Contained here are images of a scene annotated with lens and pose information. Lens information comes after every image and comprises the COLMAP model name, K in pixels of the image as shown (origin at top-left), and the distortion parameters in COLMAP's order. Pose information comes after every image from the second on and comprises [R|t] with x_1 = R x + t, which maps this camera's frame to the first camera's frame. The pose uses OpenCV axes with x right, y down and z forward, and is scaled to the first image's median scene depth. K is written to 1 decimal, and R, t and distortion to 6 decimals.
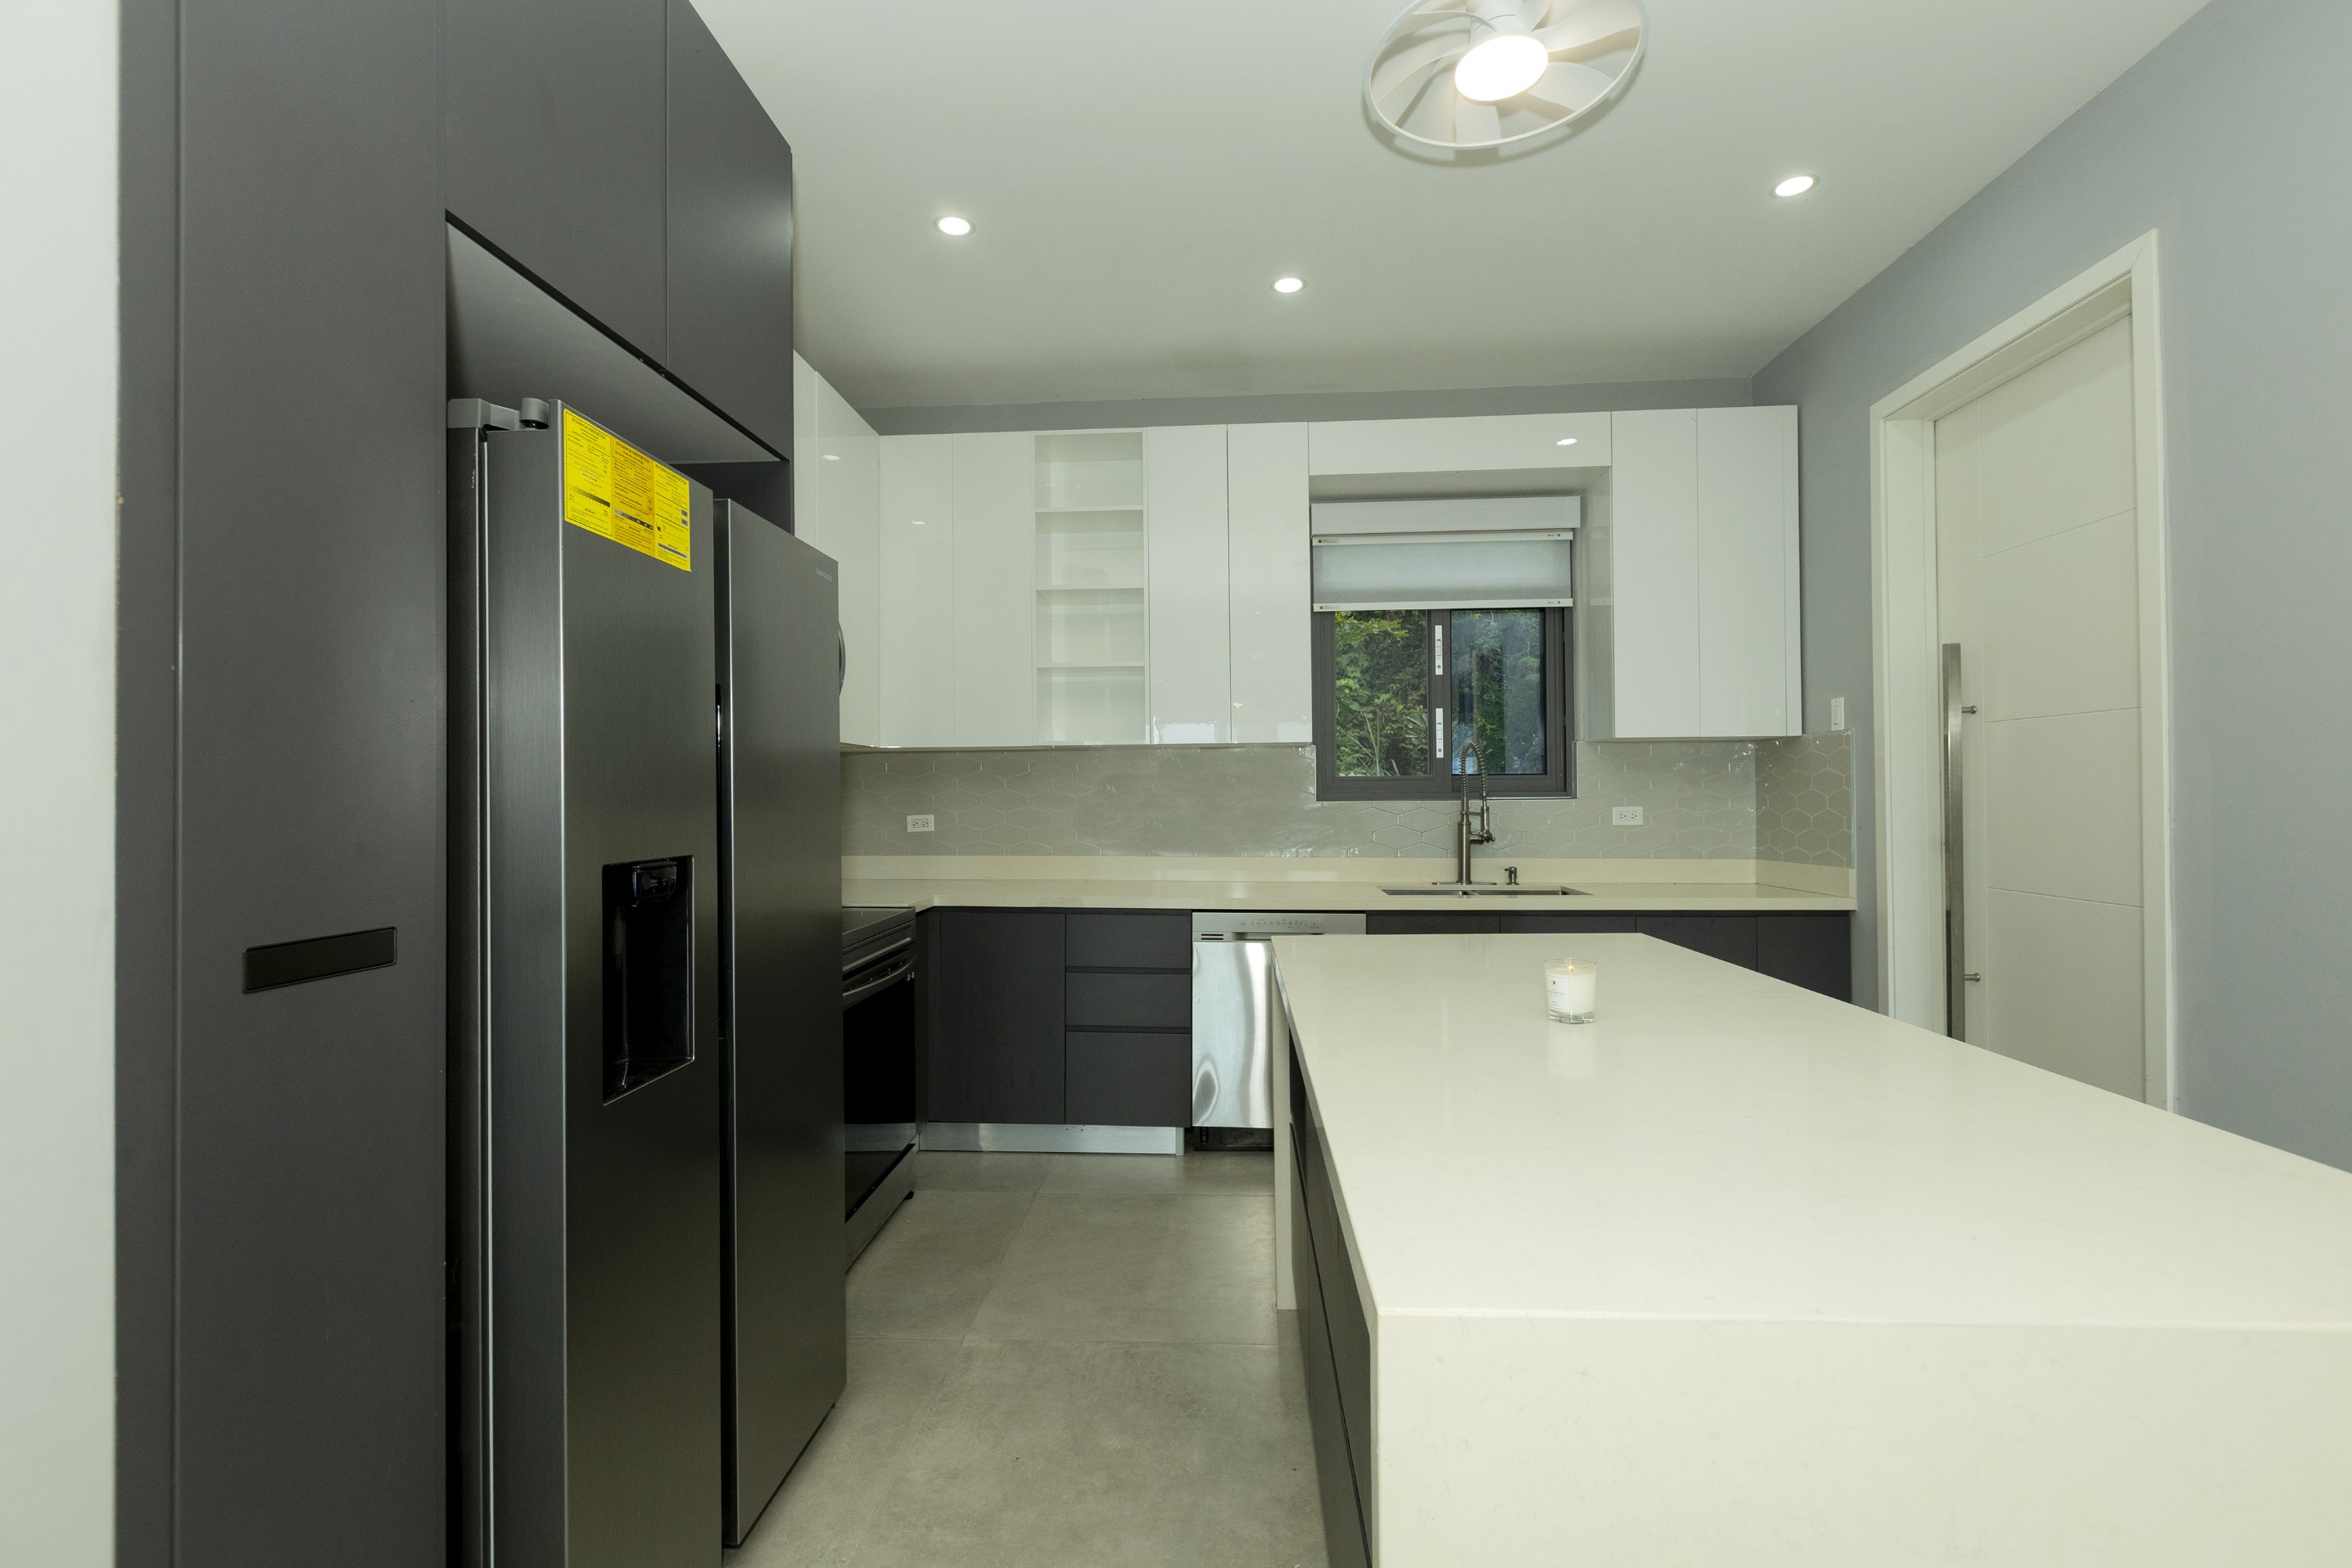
lens RADIAL K [[1034.3, 0, 1176.0], [0, 1034.3, 784.0], [0, 0, 1]] dist [0.022422, 0.000123]
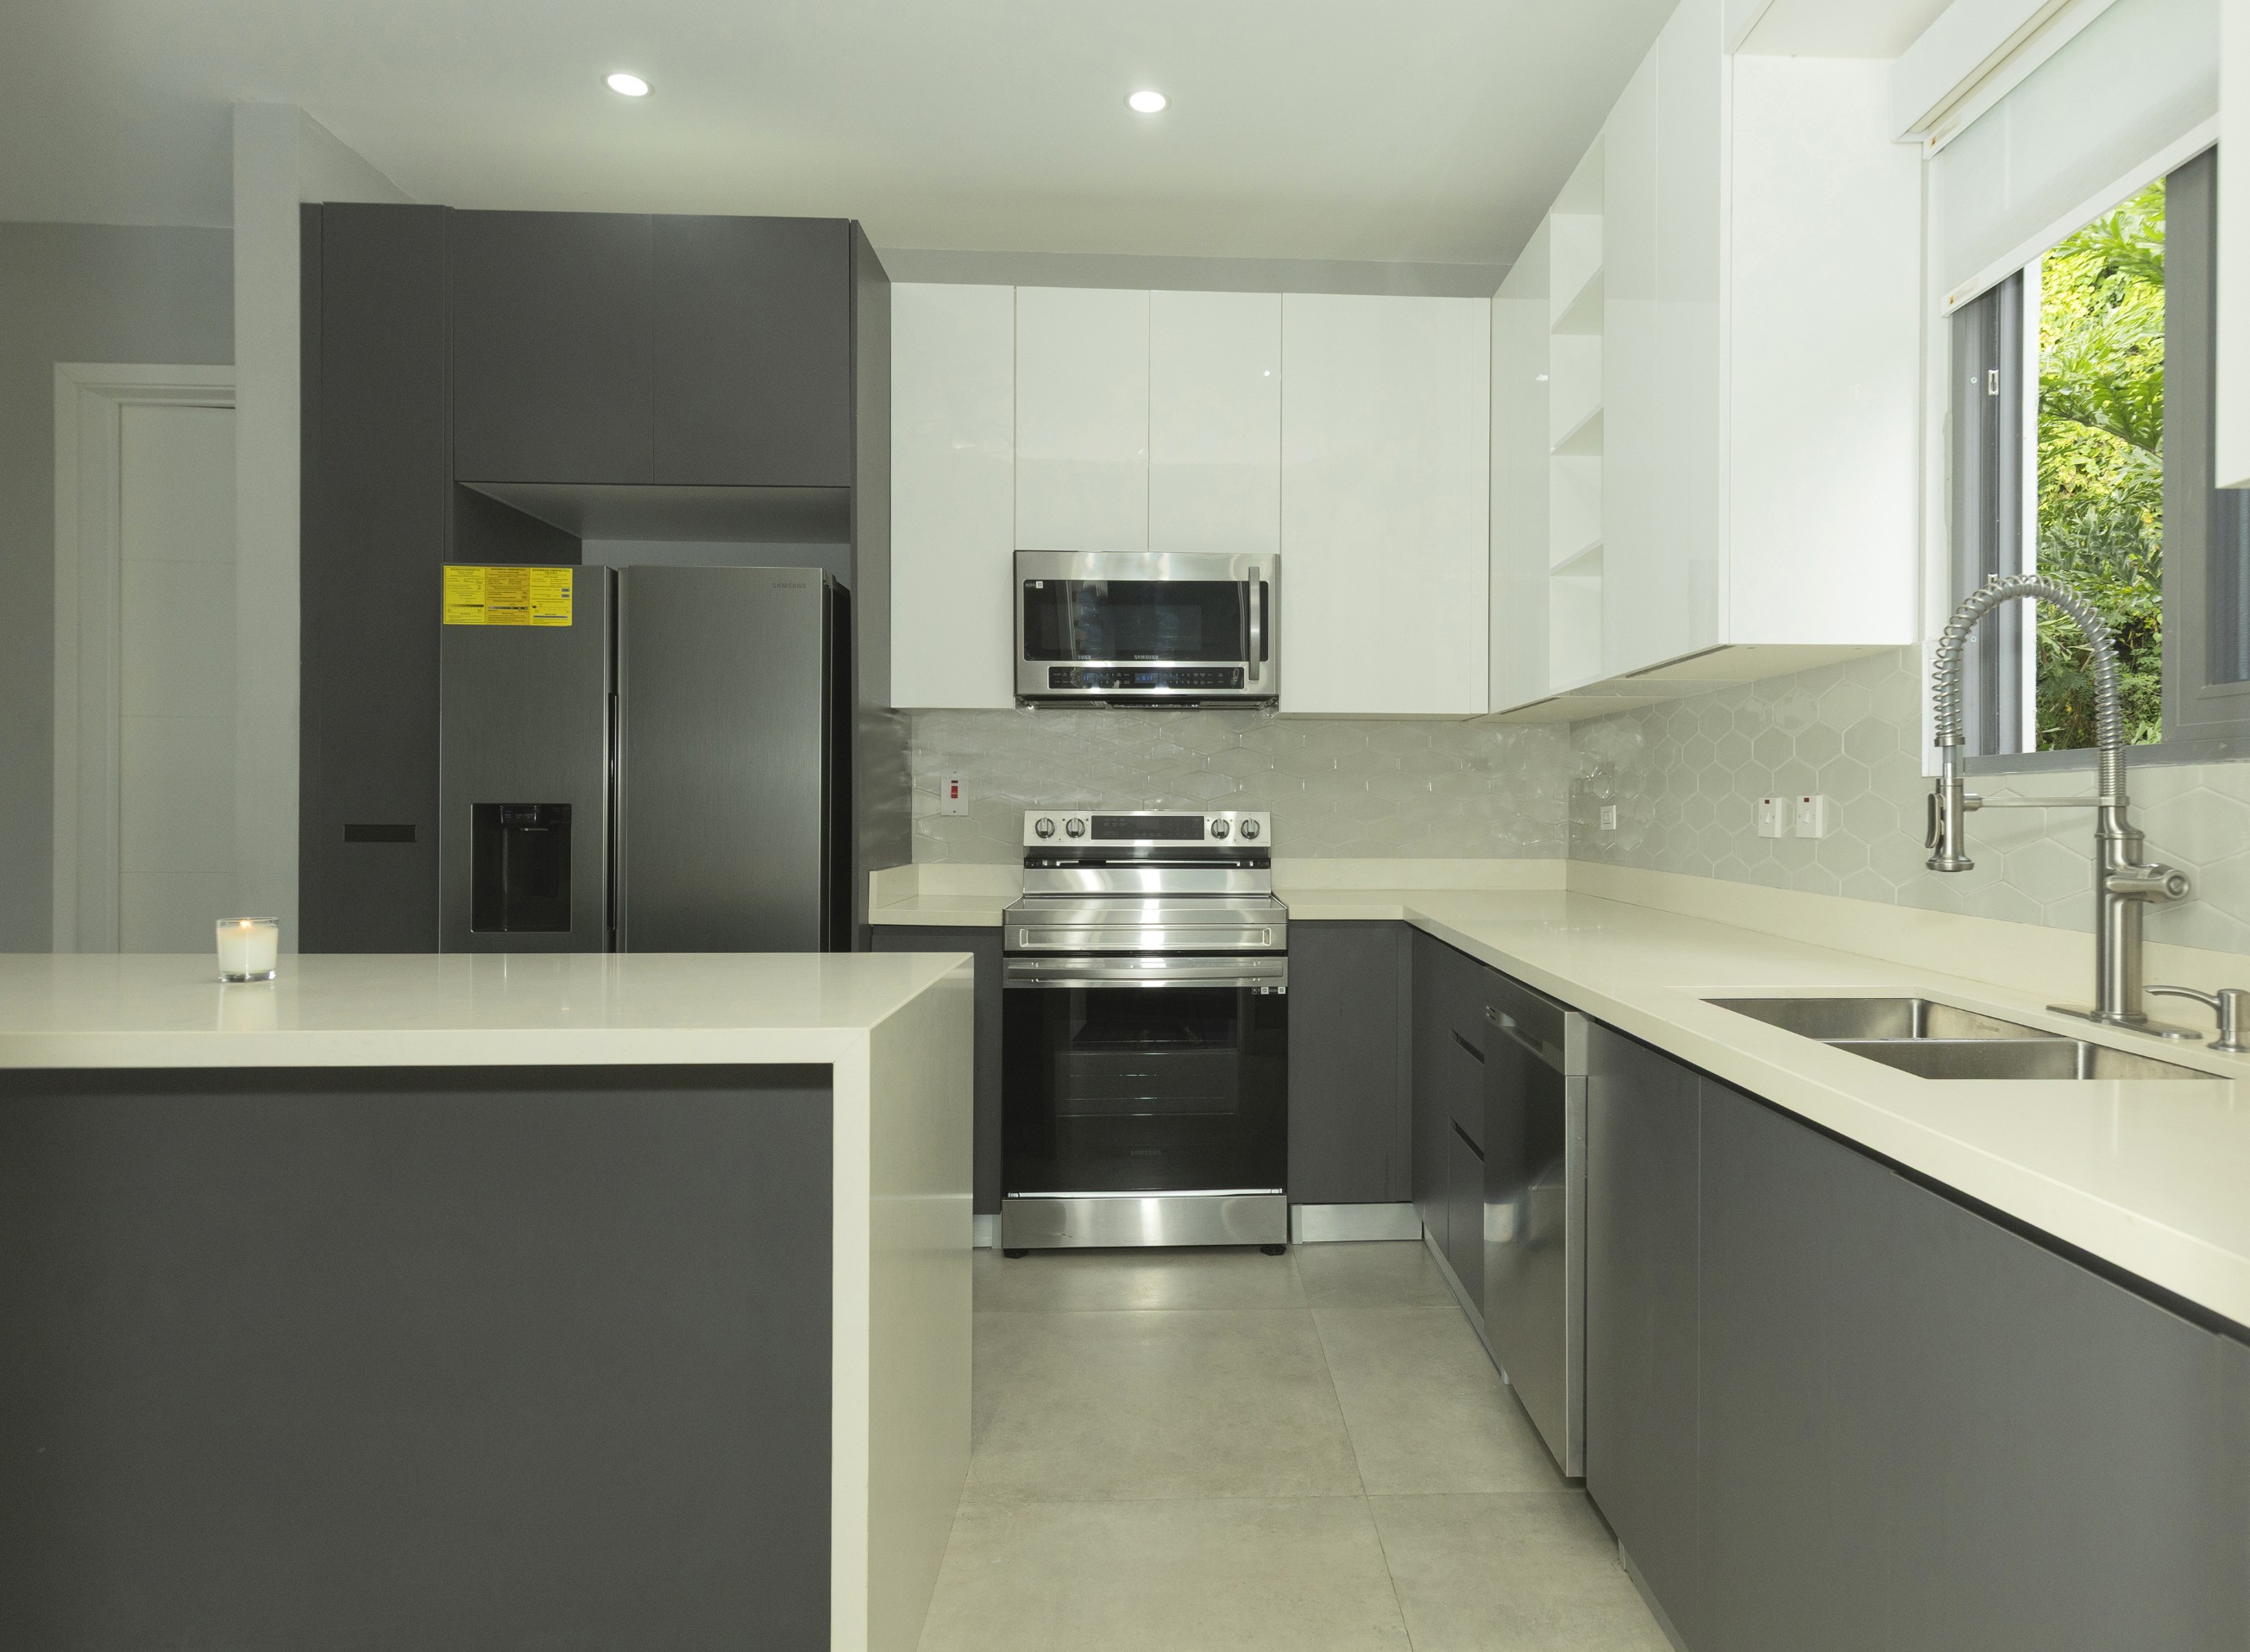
lens RADIAL K [[1404.9, 0, 1215.3], [0, 1404.9, 825.4], [0, 0, 1]] dist [0.023060, -0.000850]
pose [[0.111917, 0.019312, -0.993530, 0.707093], [0.004556, 0.999791, 0.019947, 0.024561], [0.993707, -0.006759, 0.111805, 0.684140]]
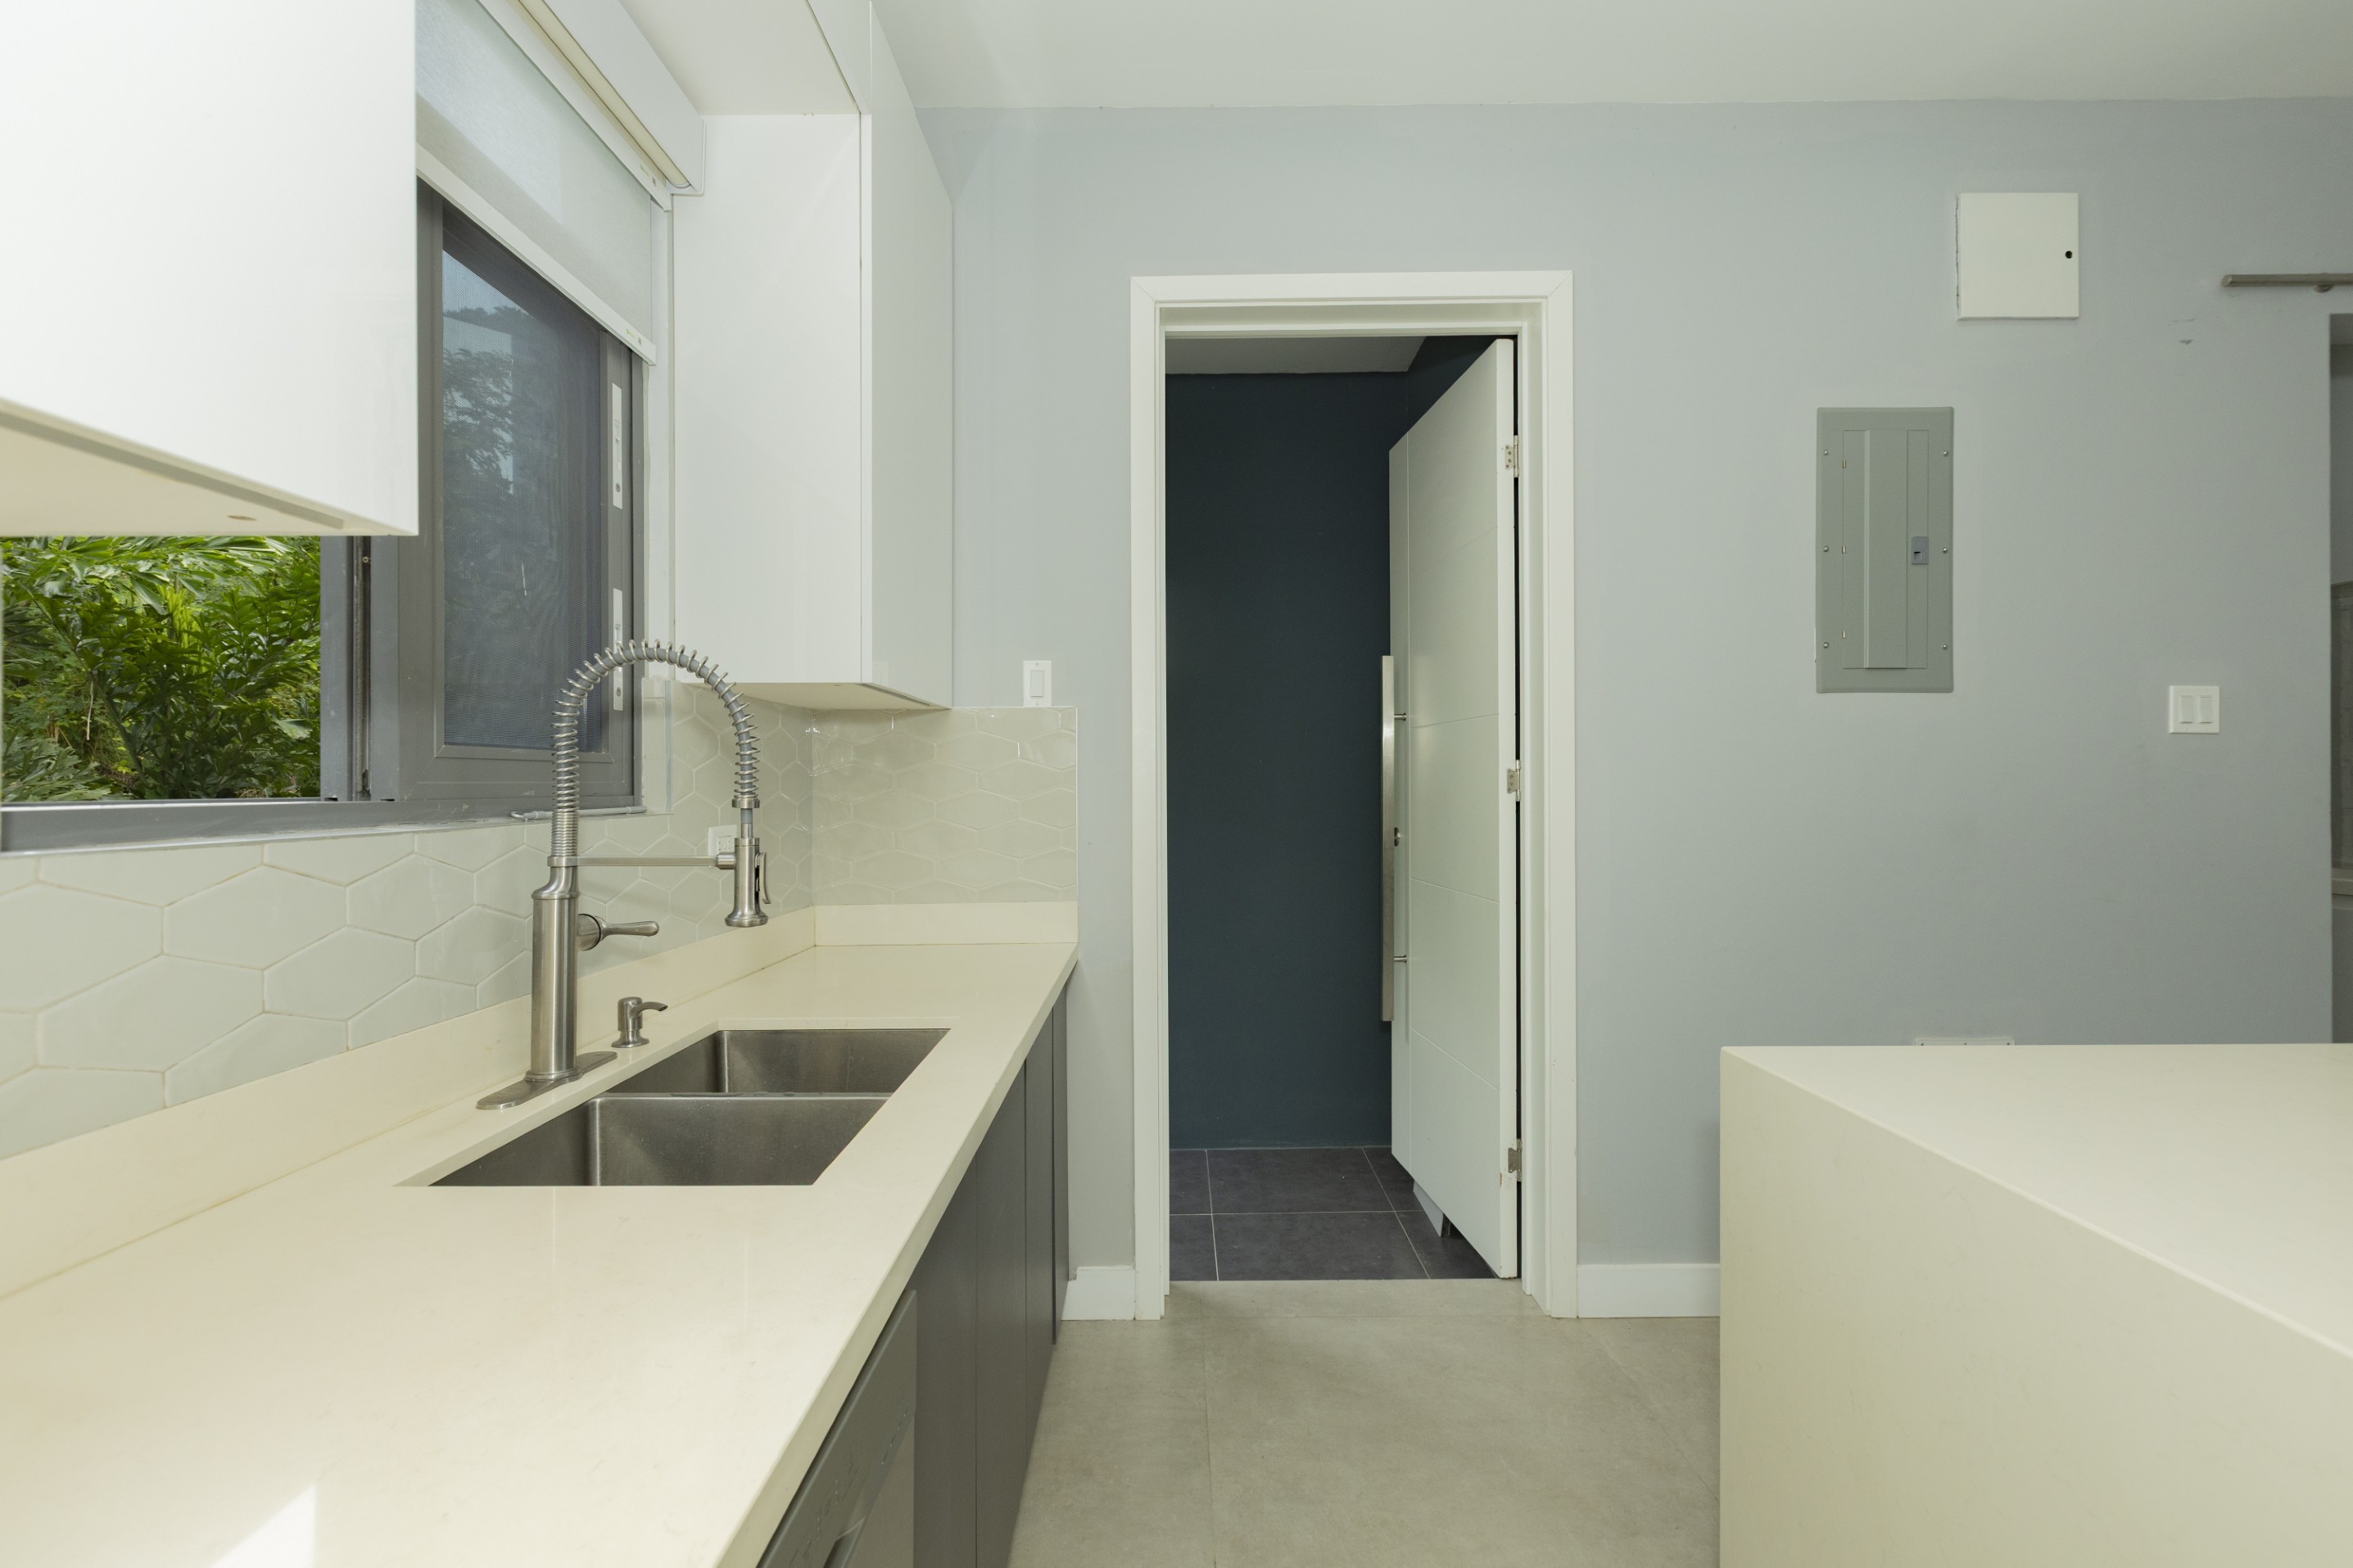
lens RADIAL K [[1087.5, 0, 1176.5], [0, 1087.5, 784.0], [0, 0, 1]] dist [0.000830, -0.000662]
pose [[-0.054998, 0.004336, 0.998477, -0.092200], [-0.002996, 0.999985, -0.004507, 0.003575], [-0.998482, -0.003240, -0.054984, 0.843731]]
